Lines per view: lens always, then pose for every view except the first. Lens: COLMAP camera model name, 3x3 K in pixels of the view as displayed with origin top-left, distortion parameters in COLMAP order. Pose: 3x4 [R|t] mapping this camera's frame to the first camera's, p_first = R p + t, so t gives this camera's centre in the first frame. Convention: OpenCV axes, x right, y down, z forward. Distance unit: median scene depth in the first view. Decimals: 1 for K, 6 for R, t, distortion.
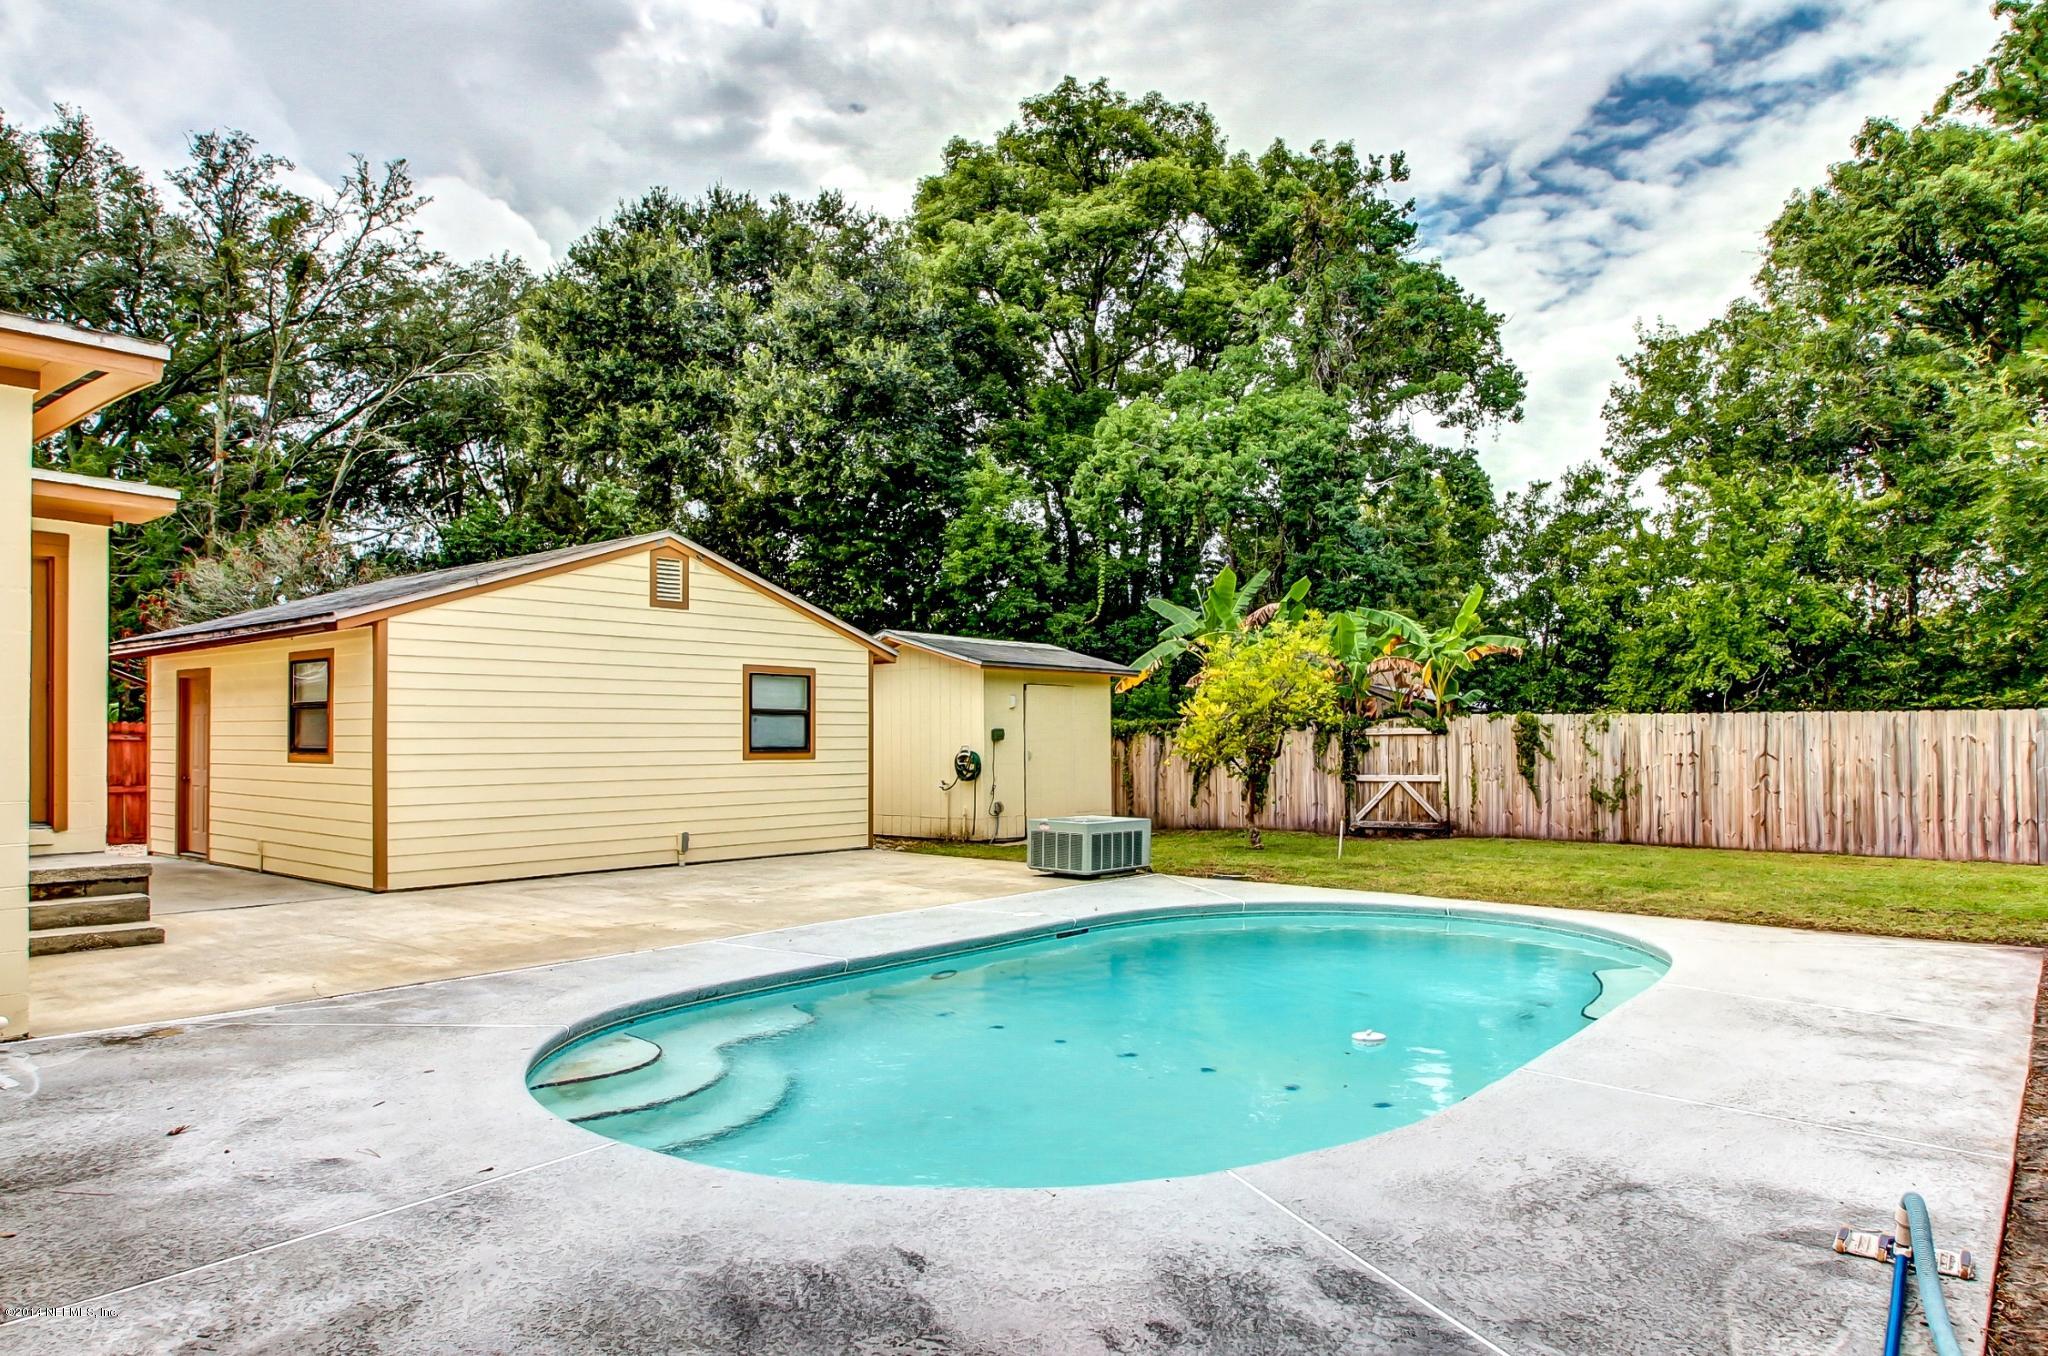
lens RADIAL K [[1281.4, 0, 1030.2], [0, 1281.4, 754.6], [0, 0, 1]] dist [-0.017130, -0.001533]
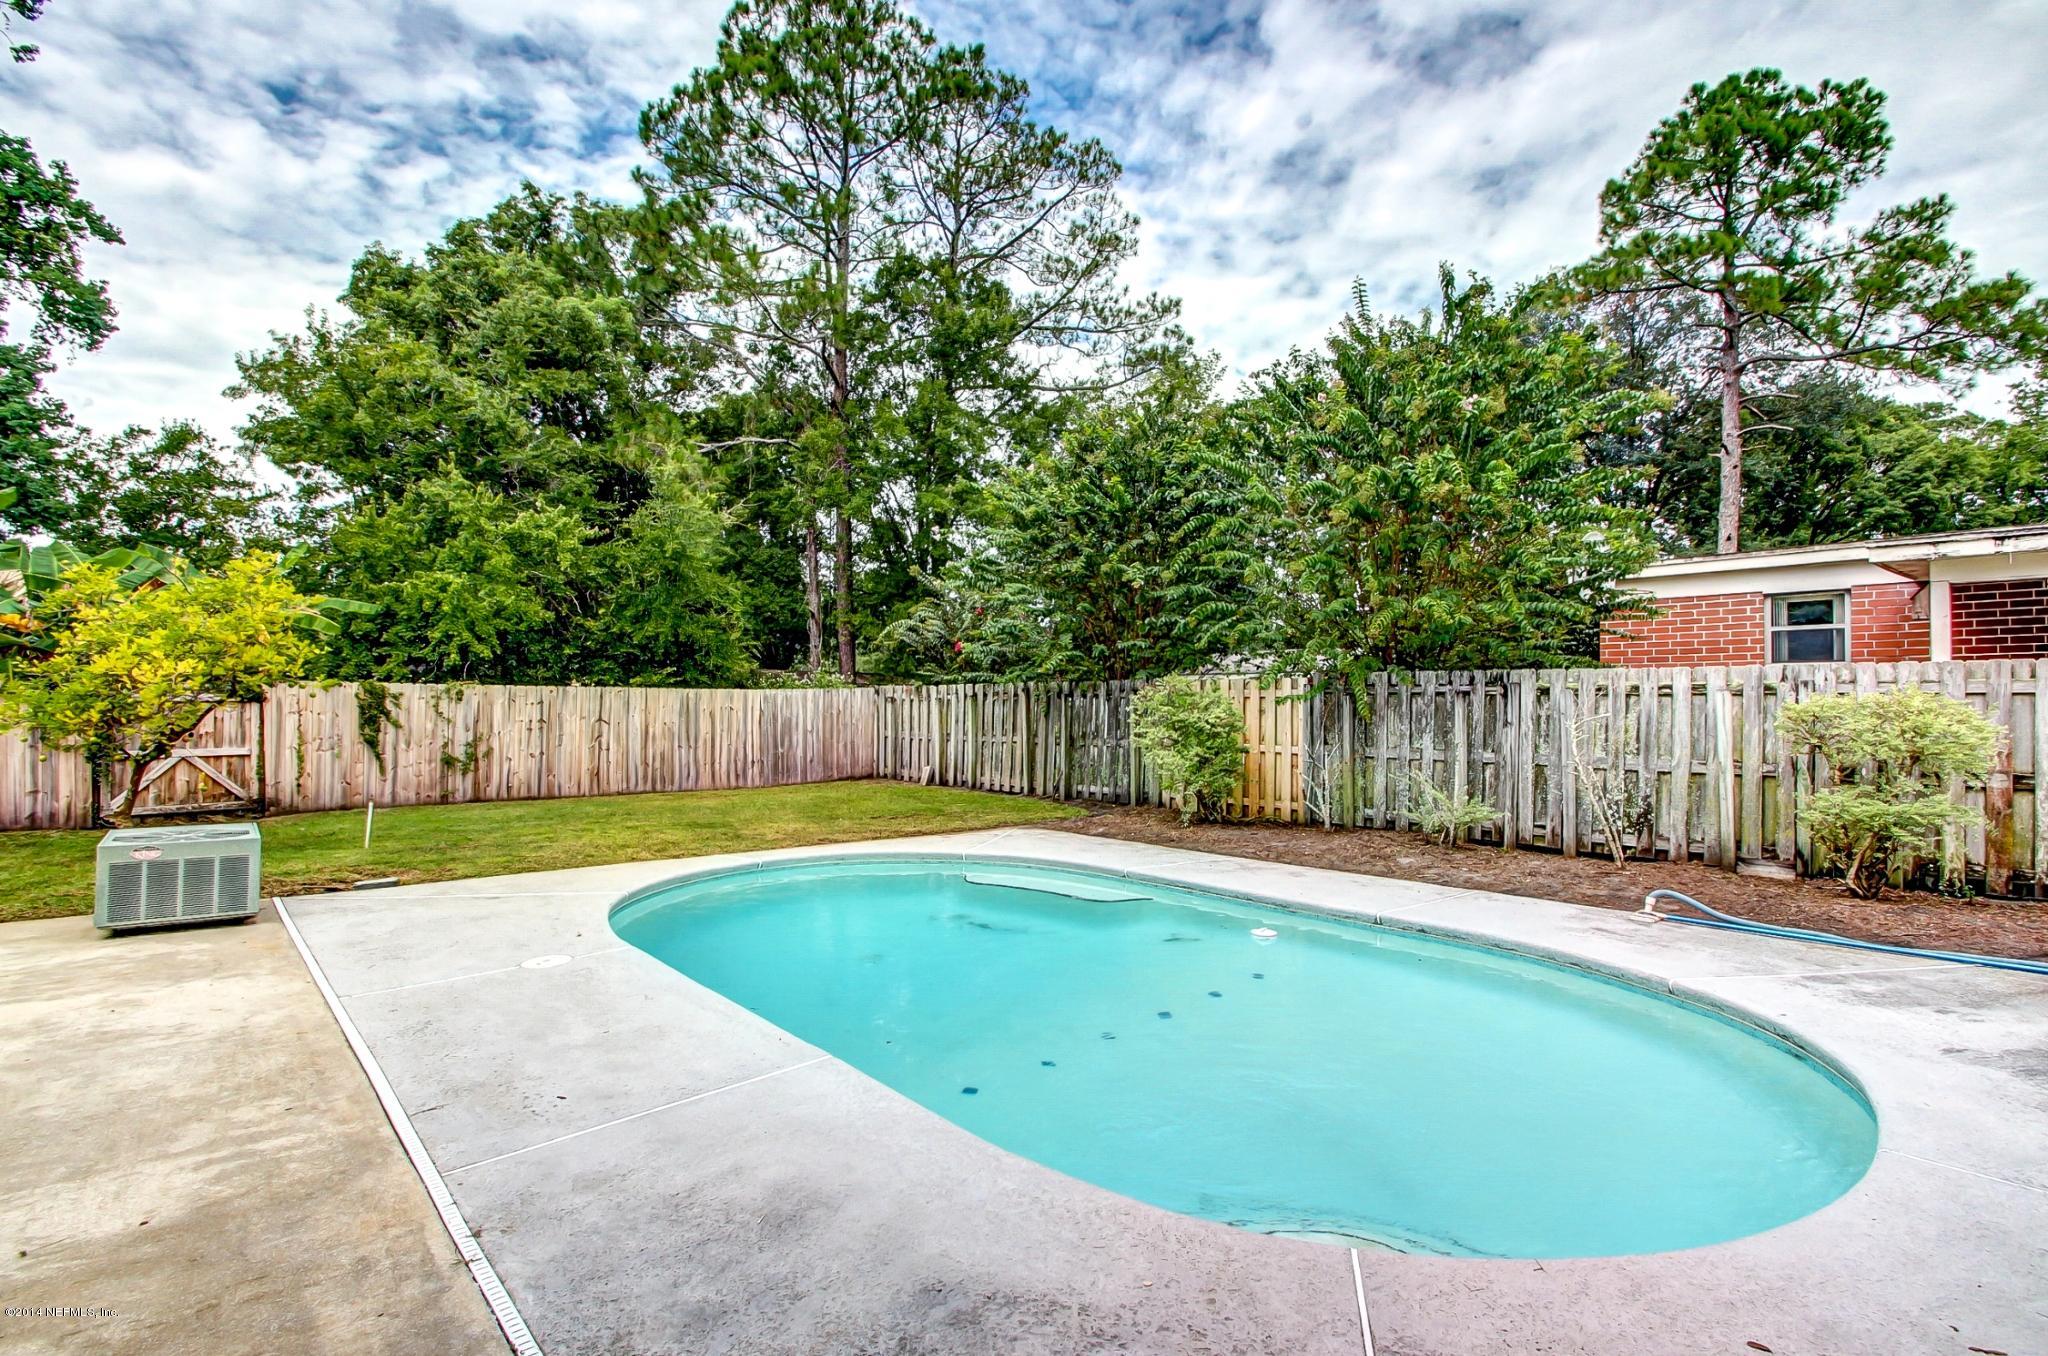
lens RADIAL K [[987.8, 0, 1010.6], [0, 987.8, 691.0], [0, 0, 1]] dist [0.008099, -0.010213]
pose [[0.155982, 0.017335, 0.987608, -0.275720], [0.007658, 0.999795, -0.018758, -0.006111], [-0.987730, 0.010489, 0.155818, 0.364634]]
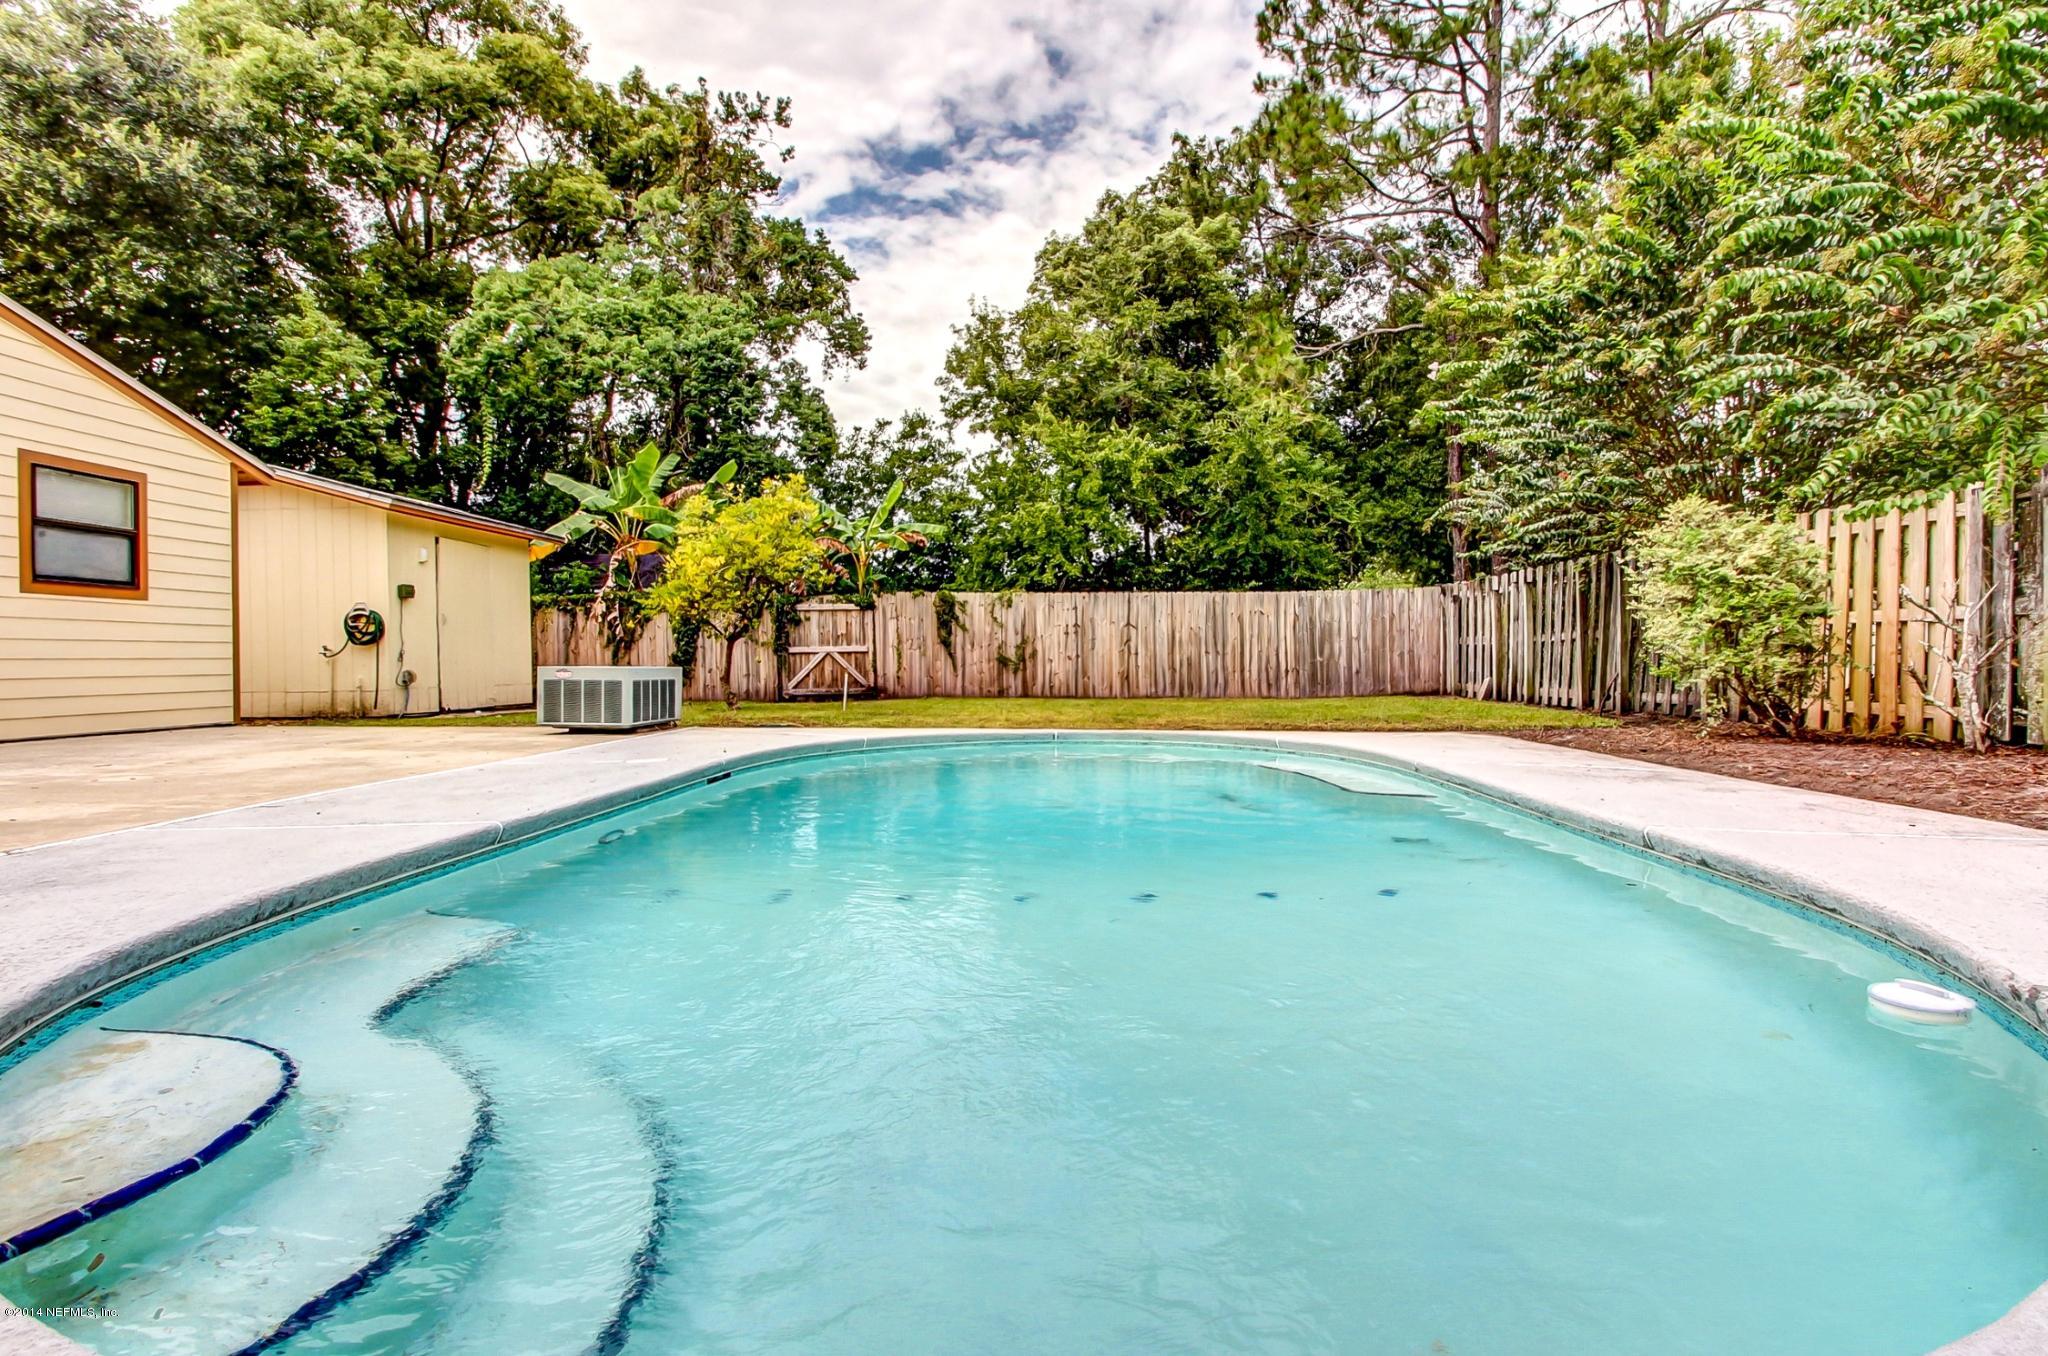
lens RADIAL K [[987.8, 0, 1043.1], [0, 987.8, 695.3], [0, 0, 1]] dist [0.008099, -0.010213]
pose [[0.783856, -0.018533, 0.620666, -0.101705], [0.004907, 0.999708, 0.023654, 0.039669], [-0.620924, -0.015496, 0.783718, 0.213073]]
